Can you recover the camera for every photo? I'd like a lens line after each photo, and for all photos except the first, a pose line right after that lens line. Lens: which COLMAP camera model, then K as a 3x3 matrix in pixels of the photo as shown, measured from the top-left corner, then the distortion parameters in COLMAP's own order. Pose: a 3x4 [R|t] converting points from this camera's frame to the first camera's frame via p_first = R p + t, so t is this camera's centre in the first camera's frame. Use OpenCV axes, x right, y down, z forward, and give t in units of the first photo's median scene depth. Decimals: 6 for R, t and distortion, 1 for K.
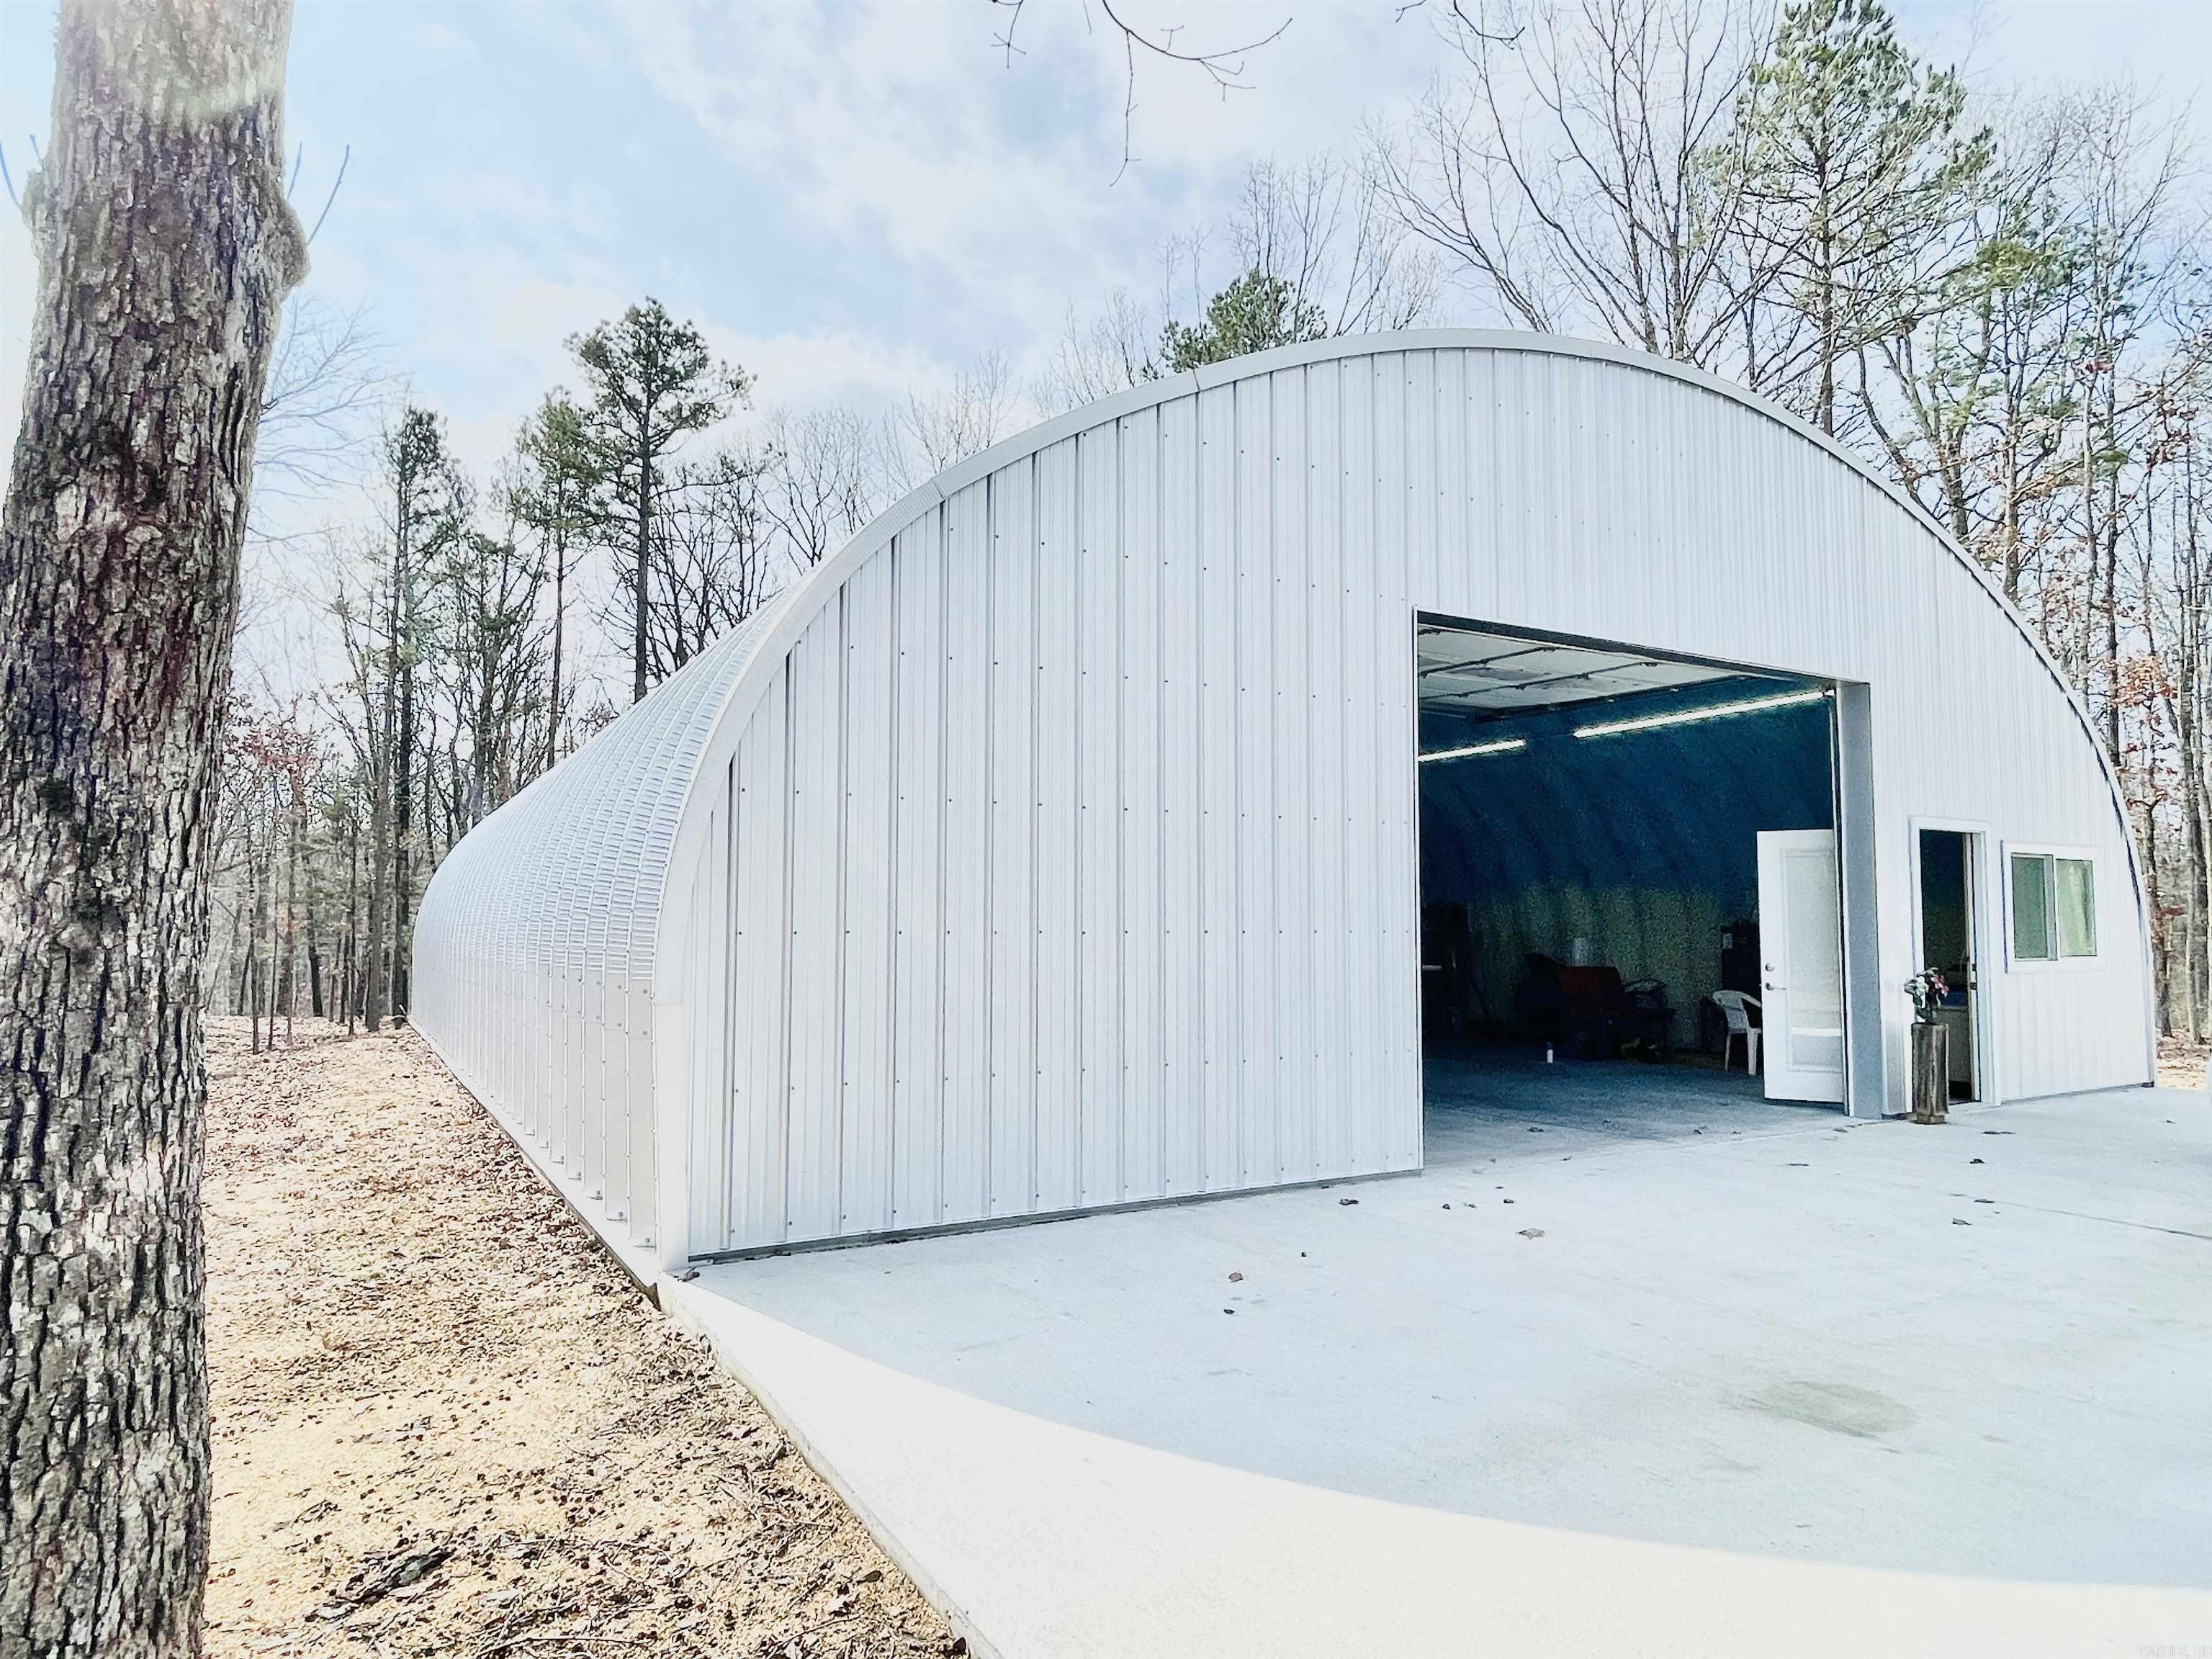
lens RADIAL K [[1285.2, 0, 1111.9], [0, 1285.2, 834.2], [0, 0, 1]] dist [-0.006864, -0.005167]
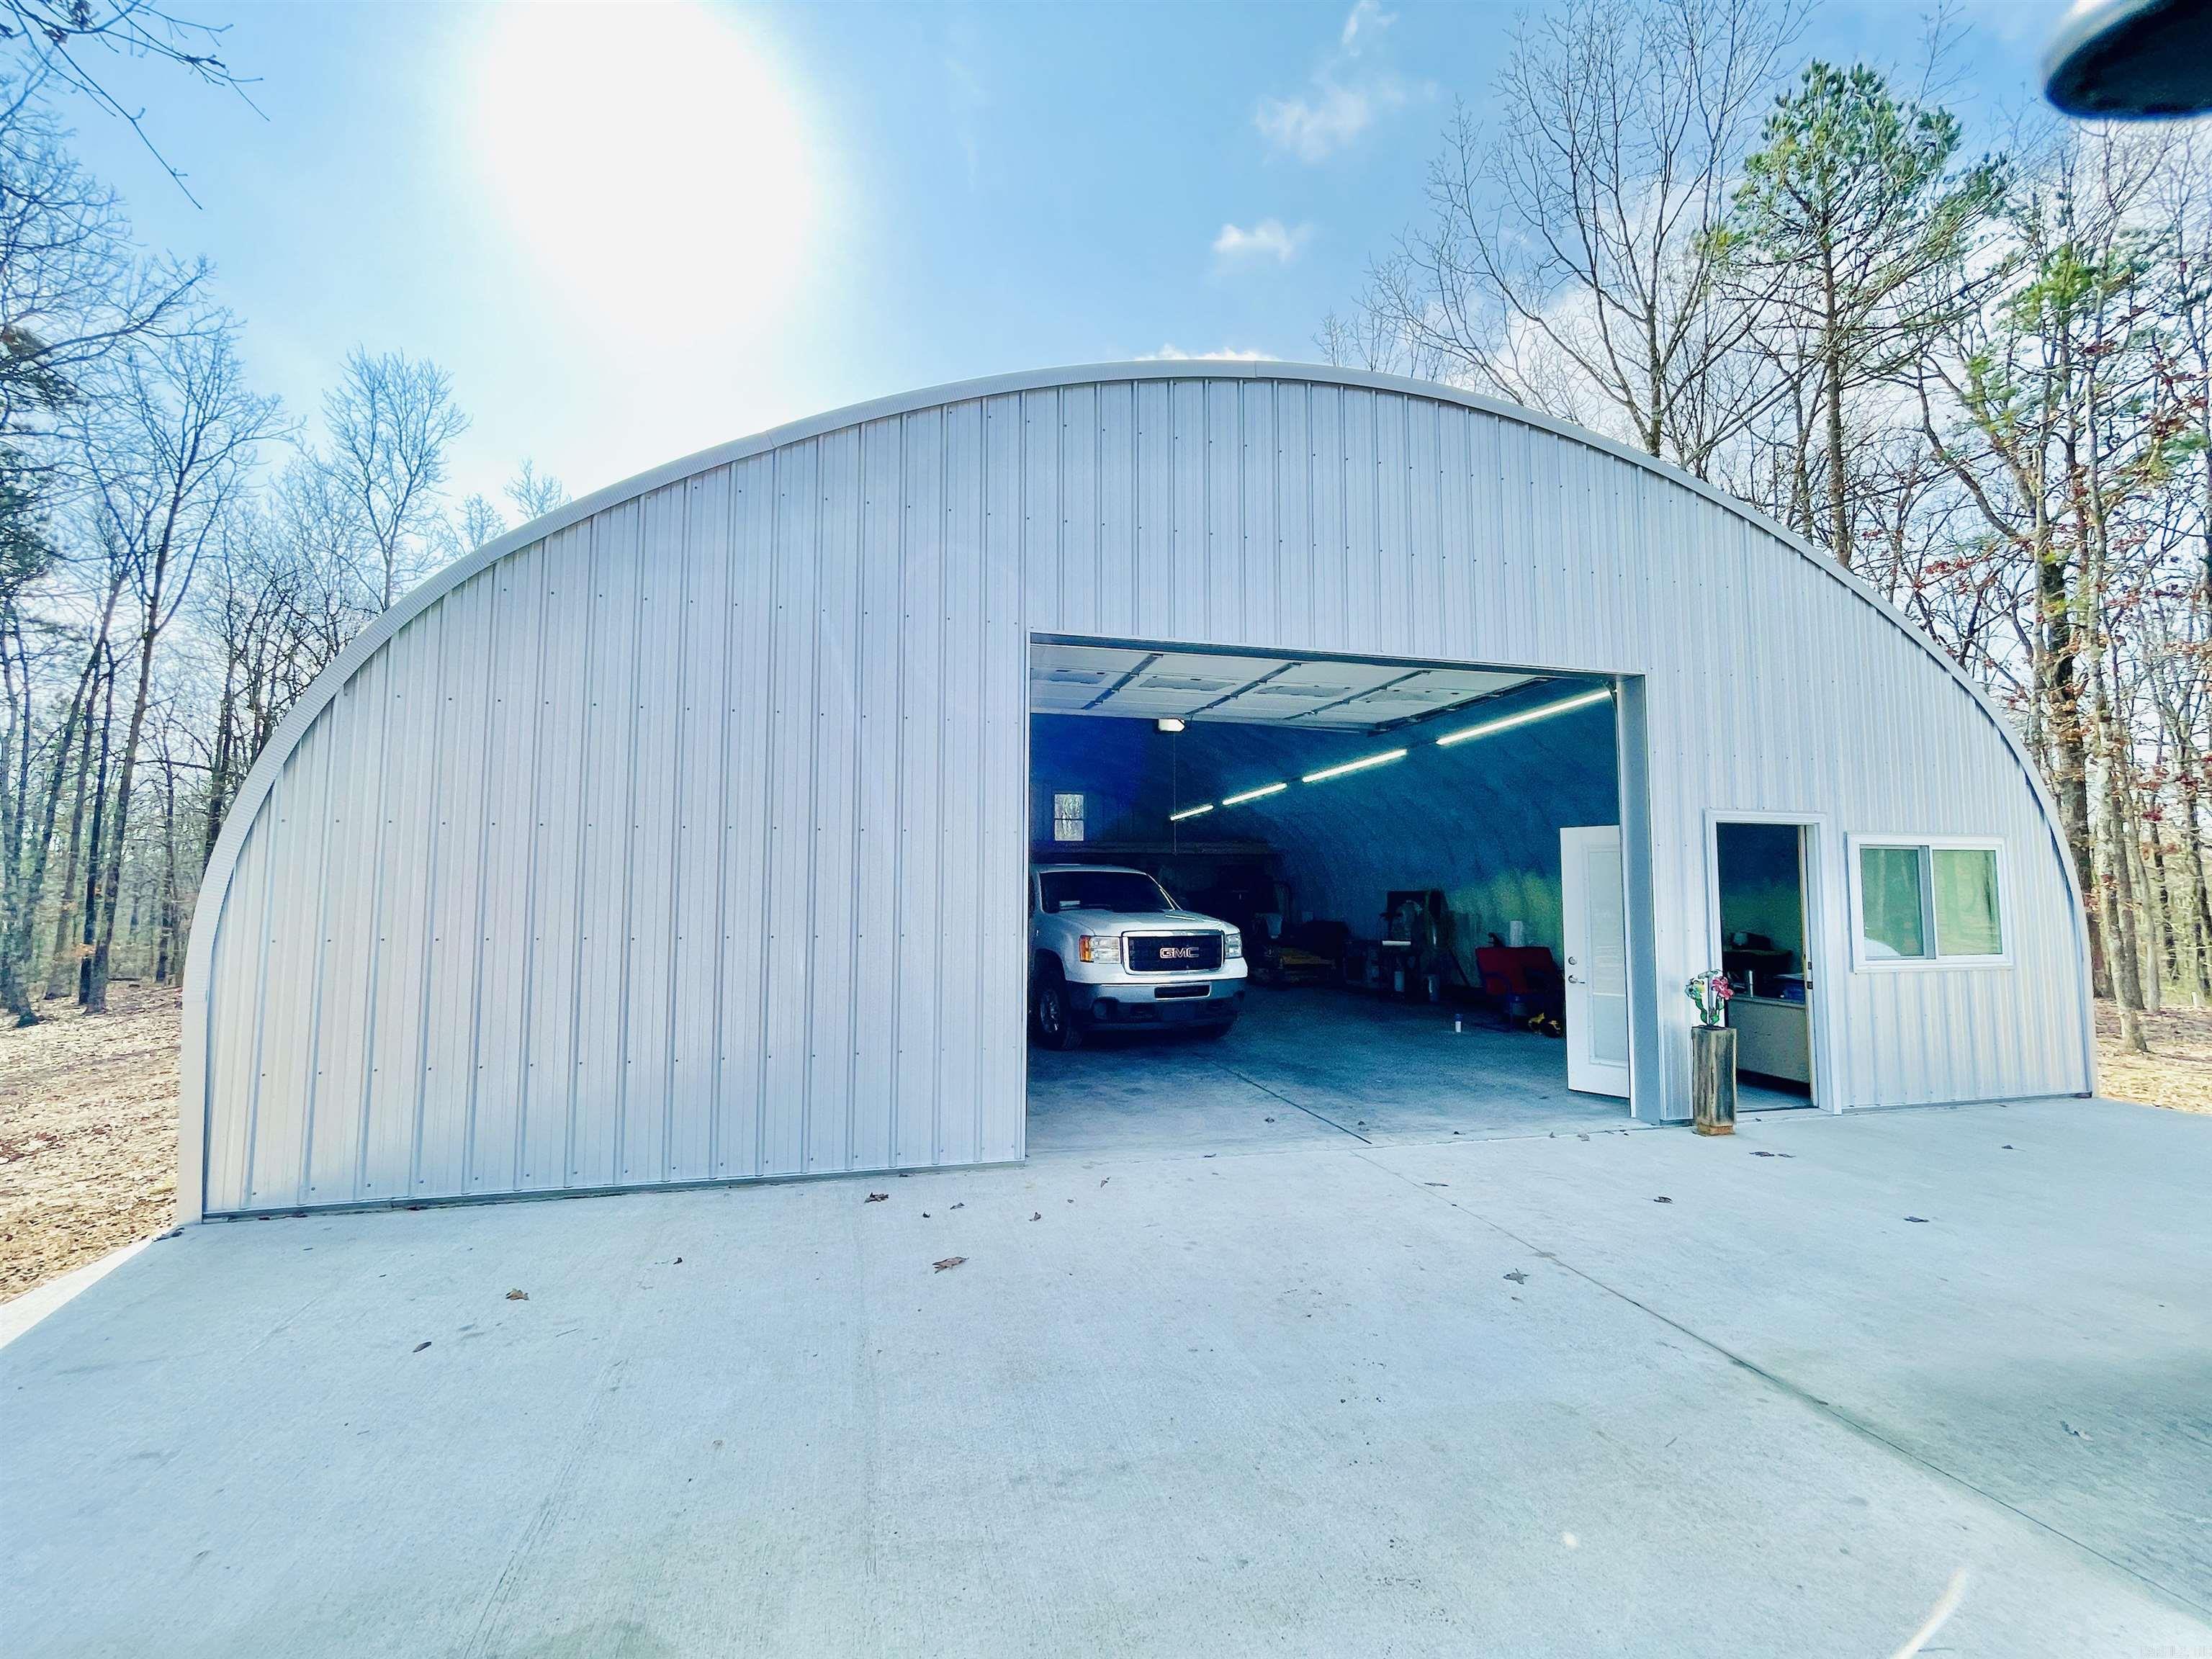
lens RADIAL K [[887.7, 0, 1097.0], [0, 887.7, 825.0], [0, 0, 1]] dist [-0.000056, 0.000063]
pose [[0.962698, -0.019843, -0.269848, 0.369055], [0.017284, 0.999780, -0.011855, -0.002724], [0.270024, 0.006749, 0.962830, 0.233190]]
